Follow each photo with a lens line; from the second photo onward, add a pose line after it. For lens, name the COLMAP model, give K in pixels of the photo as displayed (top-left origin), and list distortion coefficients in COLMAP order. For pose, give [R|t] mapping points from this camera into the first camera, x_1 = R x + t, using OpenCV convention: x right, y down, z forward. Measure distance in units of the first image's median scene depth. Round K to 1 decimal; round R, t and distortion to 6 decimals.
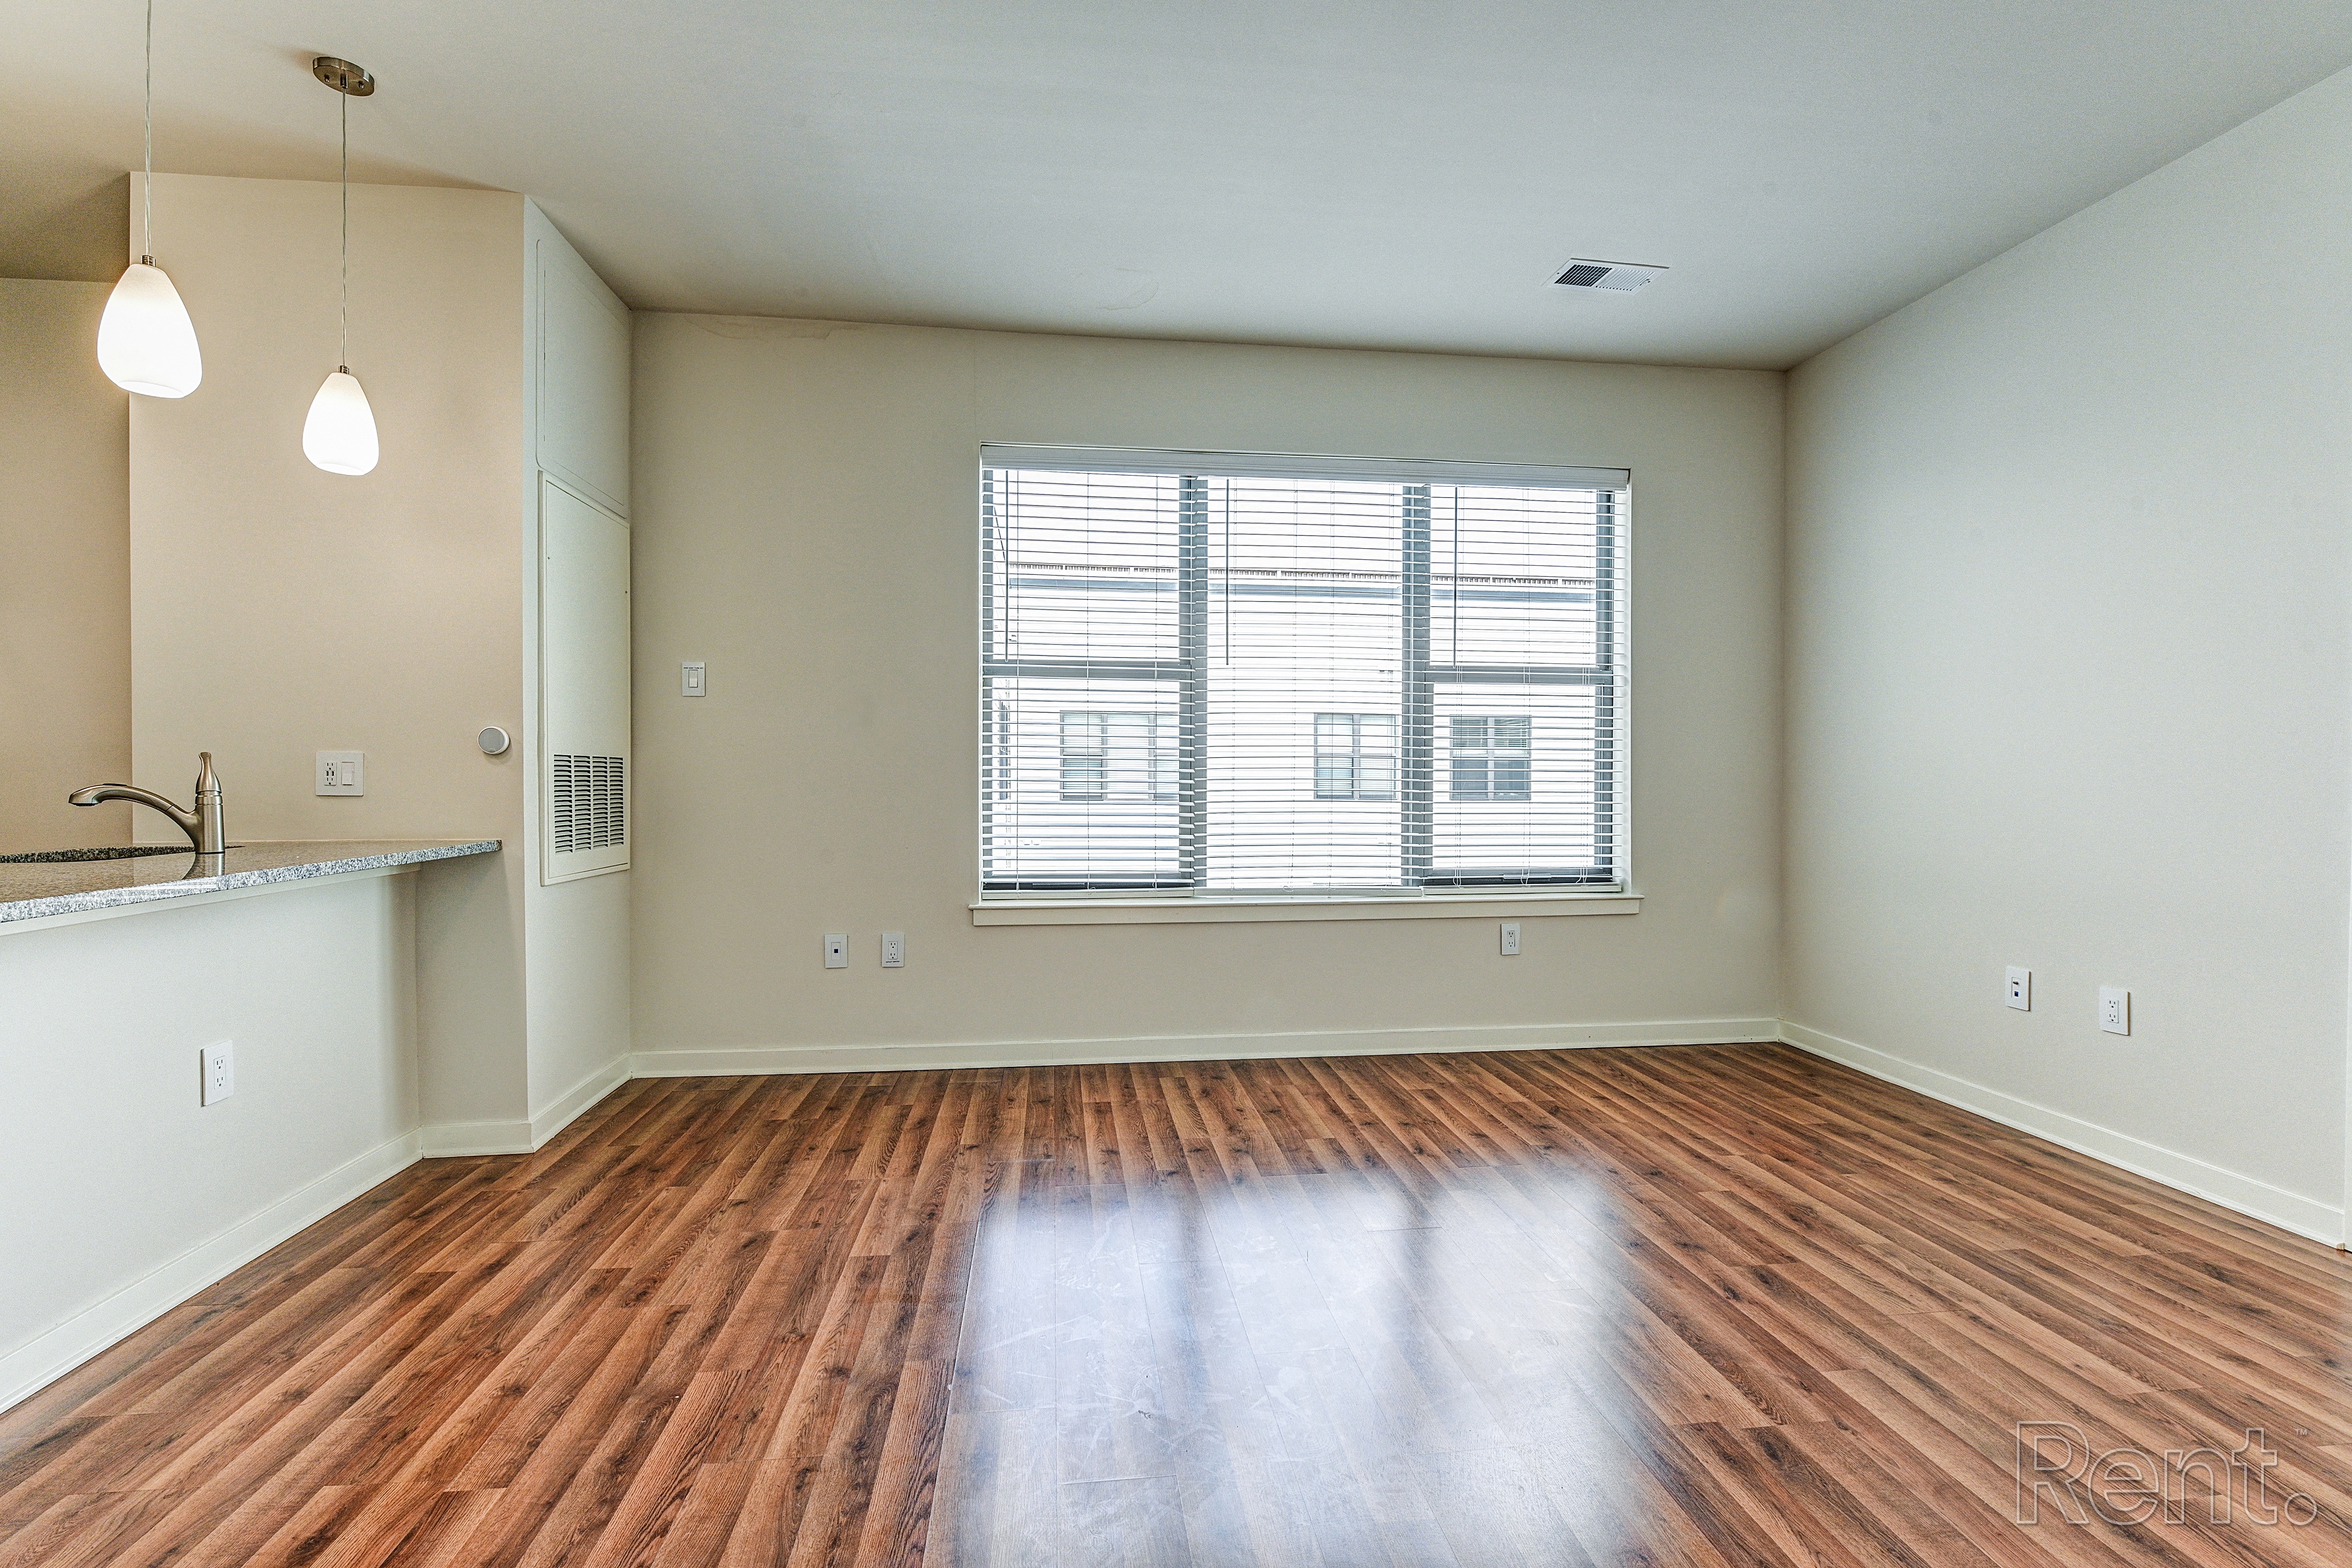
lens RADIAL K [[1149.2, 0, 1176.0], [0, 1149.2, 784.0], [0, 0, 1]] dist [0.024515, -0.000235]
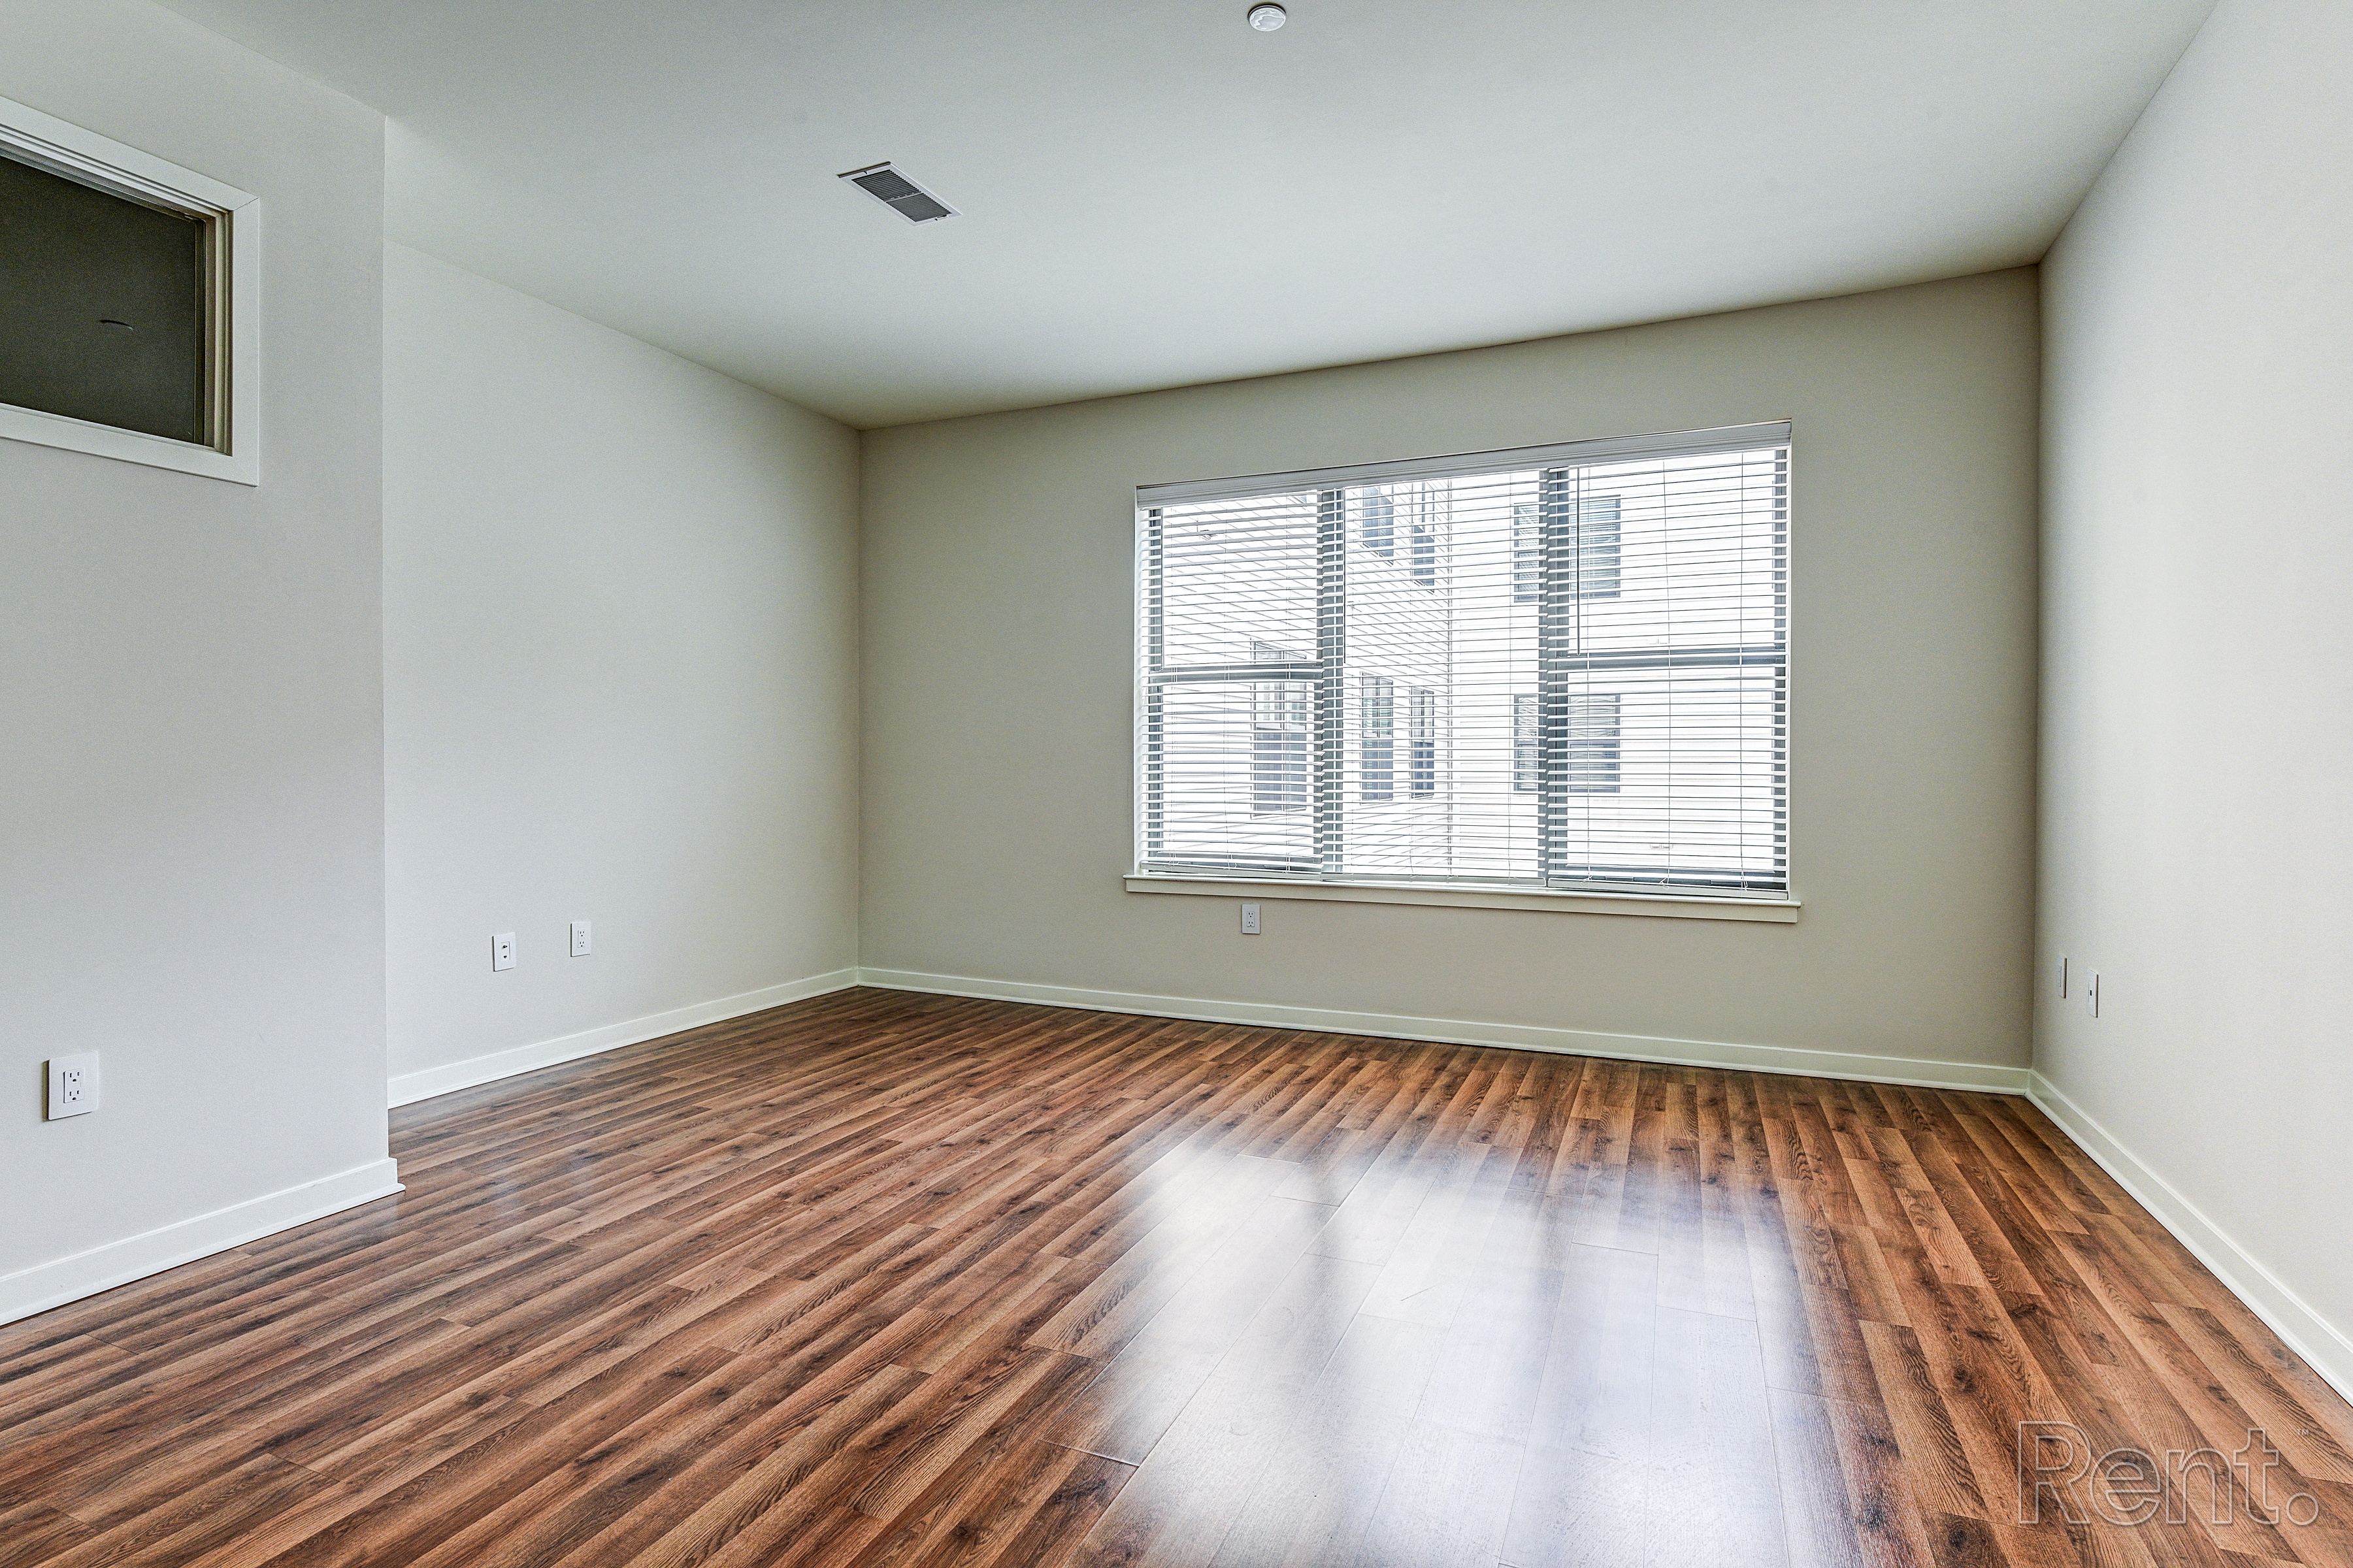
lens RADIAL K [[1117.2, 0, 1278.2], [0, 1117.2, 777.1], [0, 0, 1]] dist [0.000431, -0.000031]
pose [[0.871997, 0.000443, -0.489512, 0.468247], [-0.000823, 1.000000, -0.000561, 0.001630], [0.489511, 0.000892, 0.871996, 0.062810]]
